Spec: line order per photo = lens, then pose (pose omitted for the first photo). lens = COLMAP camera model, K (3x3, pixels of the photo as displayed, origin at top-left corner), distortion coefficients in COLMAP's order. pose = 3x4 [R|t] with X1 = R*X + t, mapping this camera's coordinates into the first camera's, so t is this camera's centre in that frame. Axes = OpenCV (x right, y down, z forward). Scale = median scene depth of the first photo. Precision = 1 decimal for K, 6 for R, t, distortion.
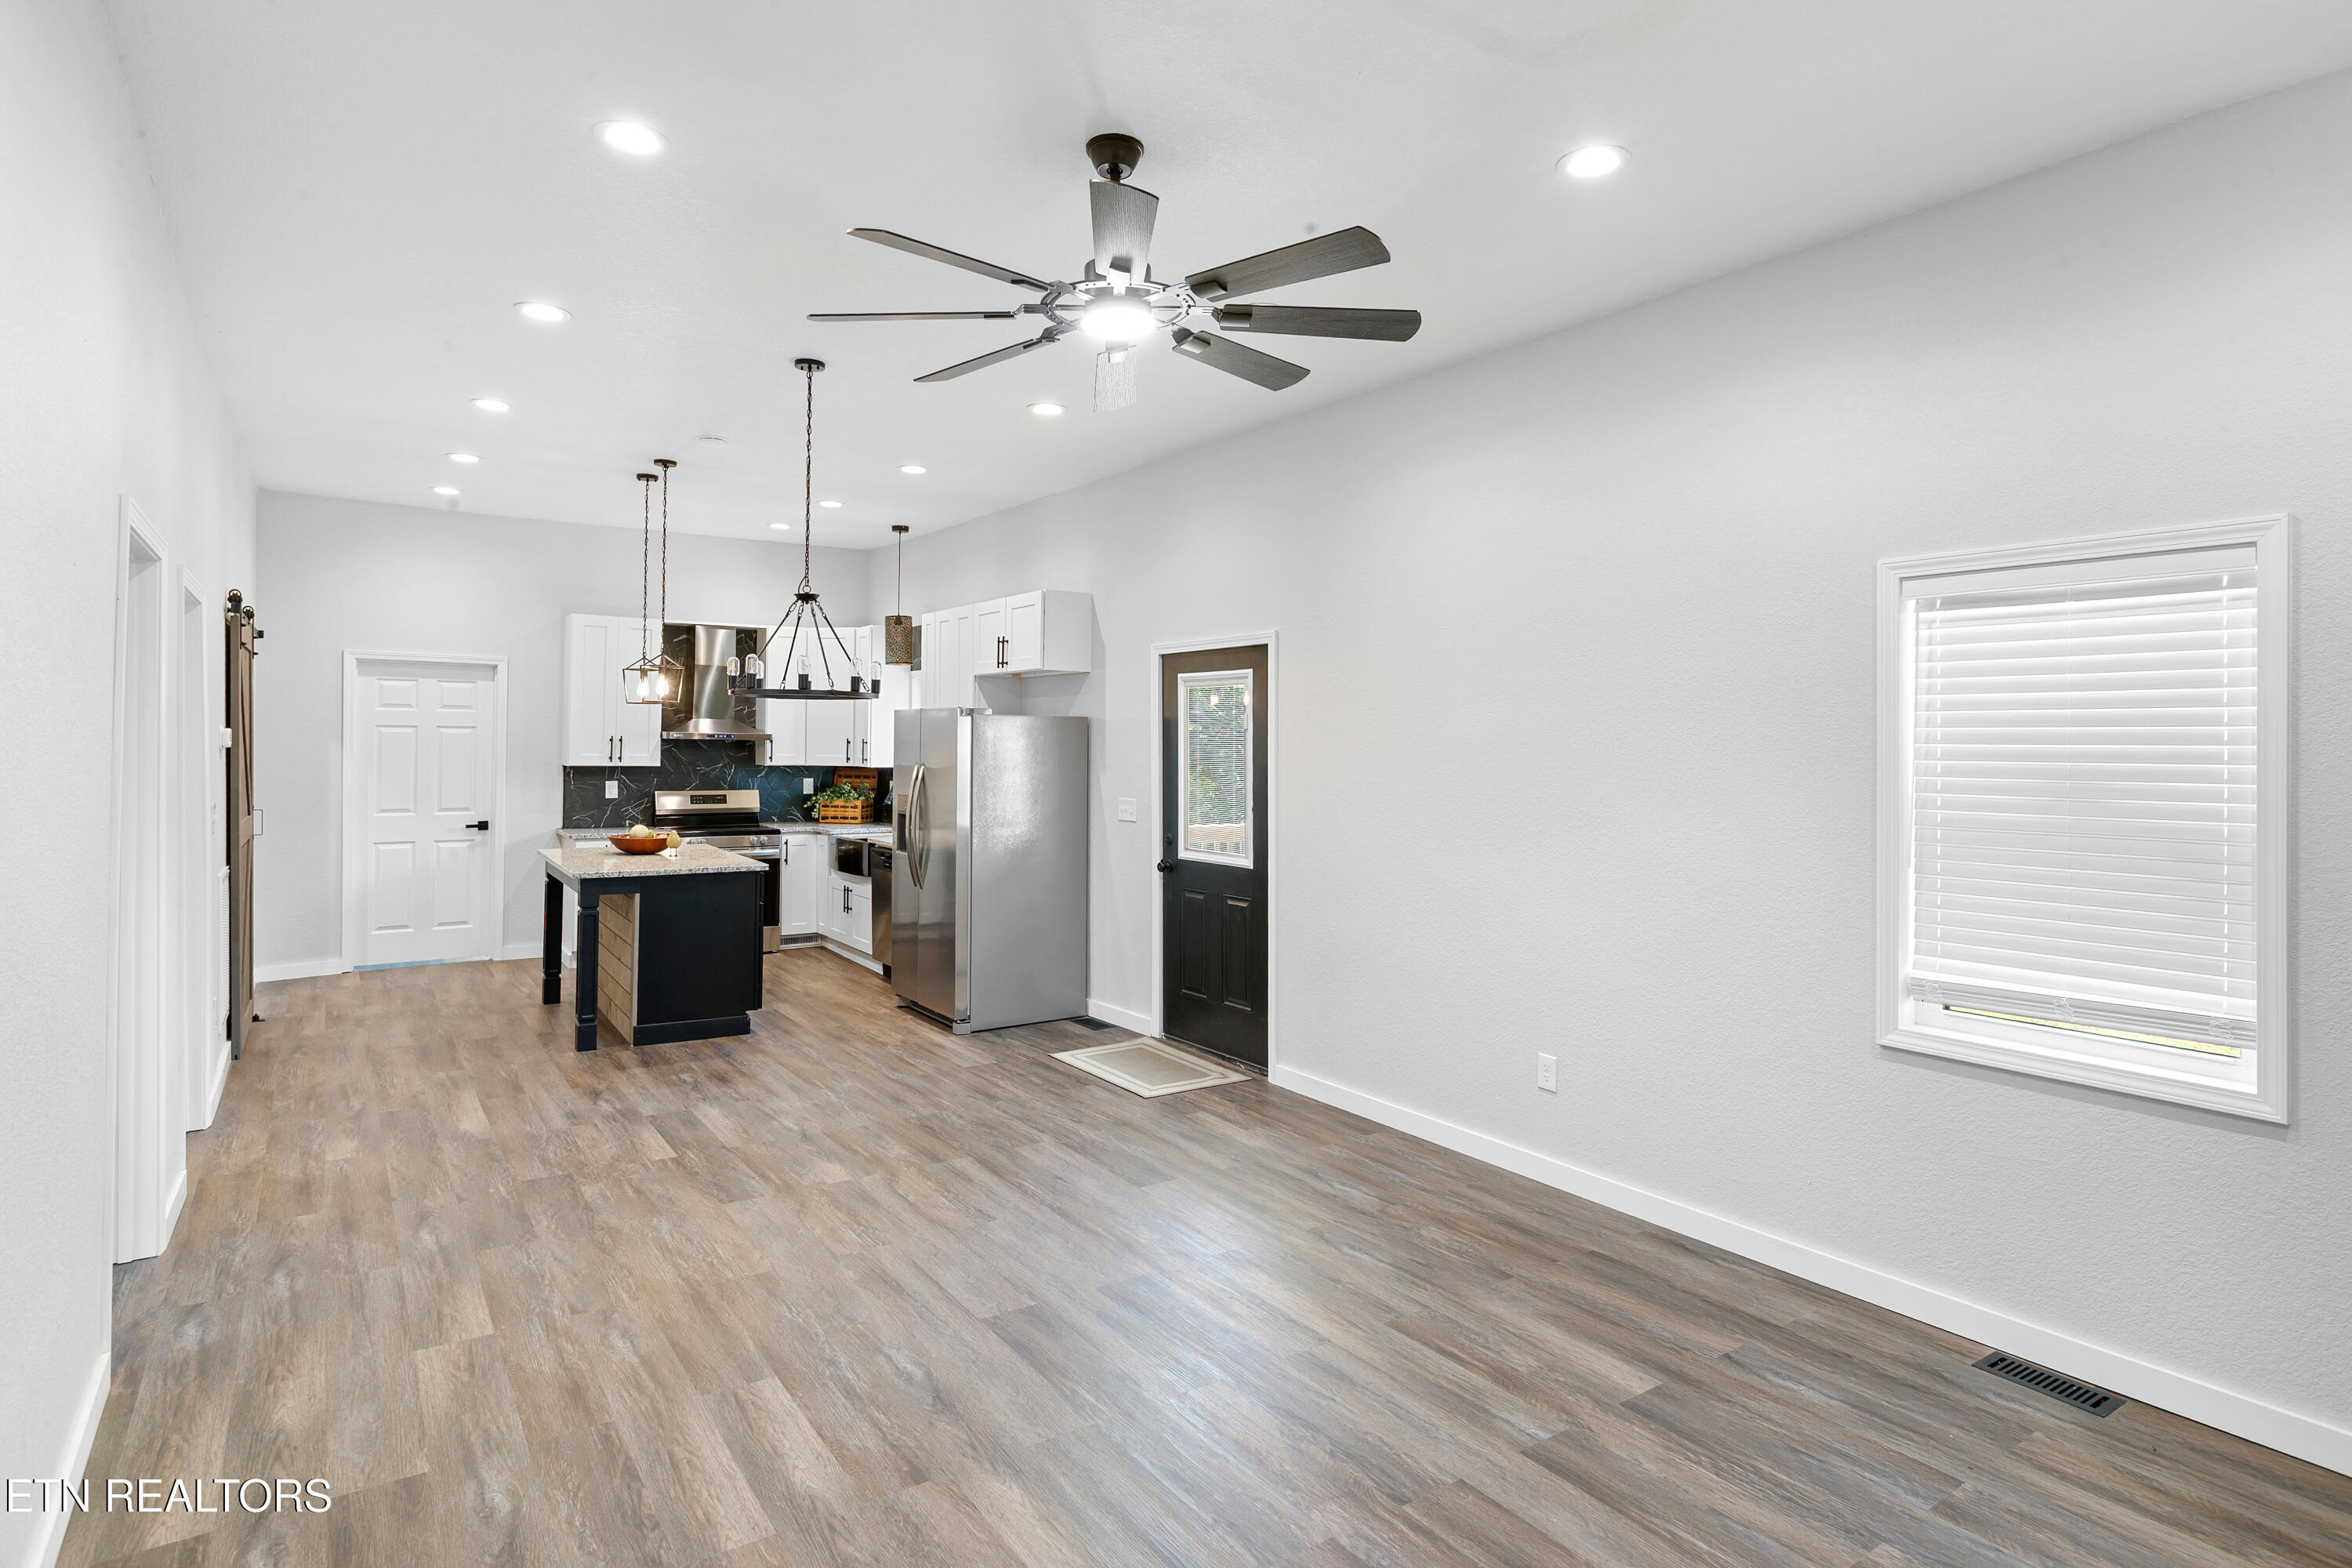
lens RADIAL K [[1224.1, 0, 1172.8], [0, 1224.1, 766.0], [0, 0, 1]] dist [-0.003888, -0.000421]
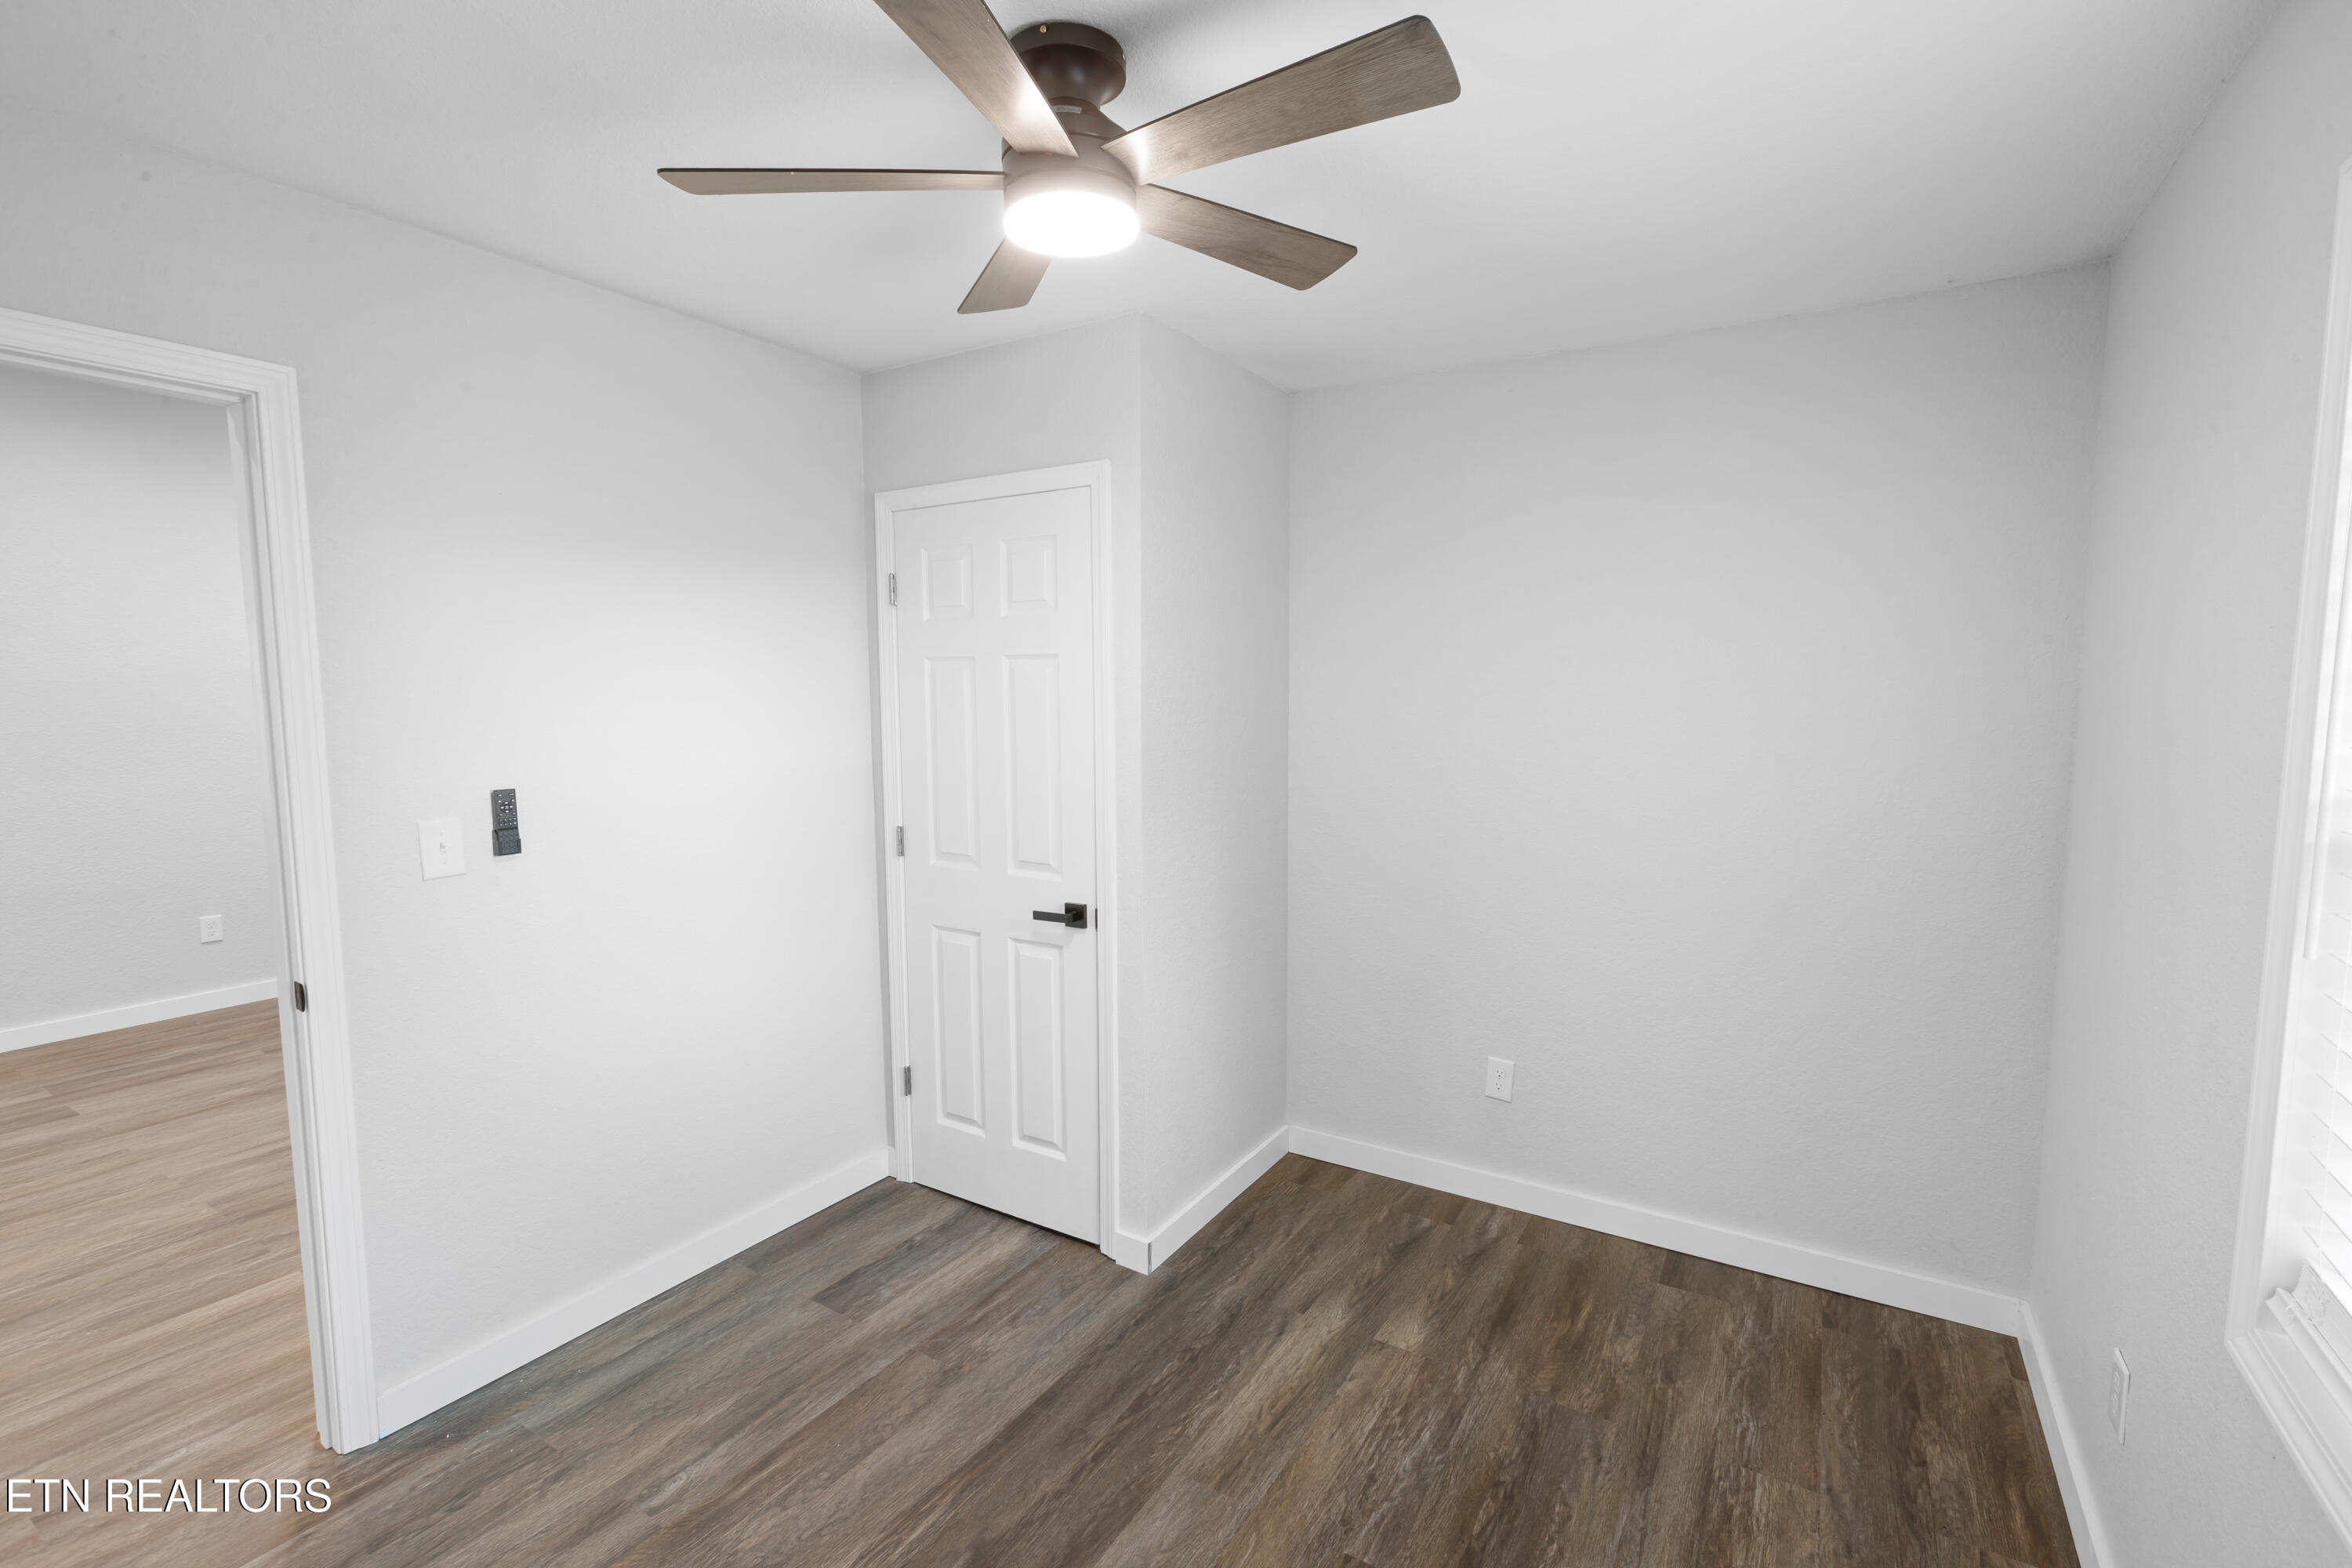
lens RADIAL K [[1051.7, 0, 1190.5], [0, 1051.7, 775.2], [0, 0, 1]] dist [-0.001700, -0.001102]
pose [[-0.408466, -0.081026, 0.909170, -1.299530], [0.009839, 0.995604, 0.093150, -0.016880], [-0.912720, 0.046994, -0.405873, 0.528157]]
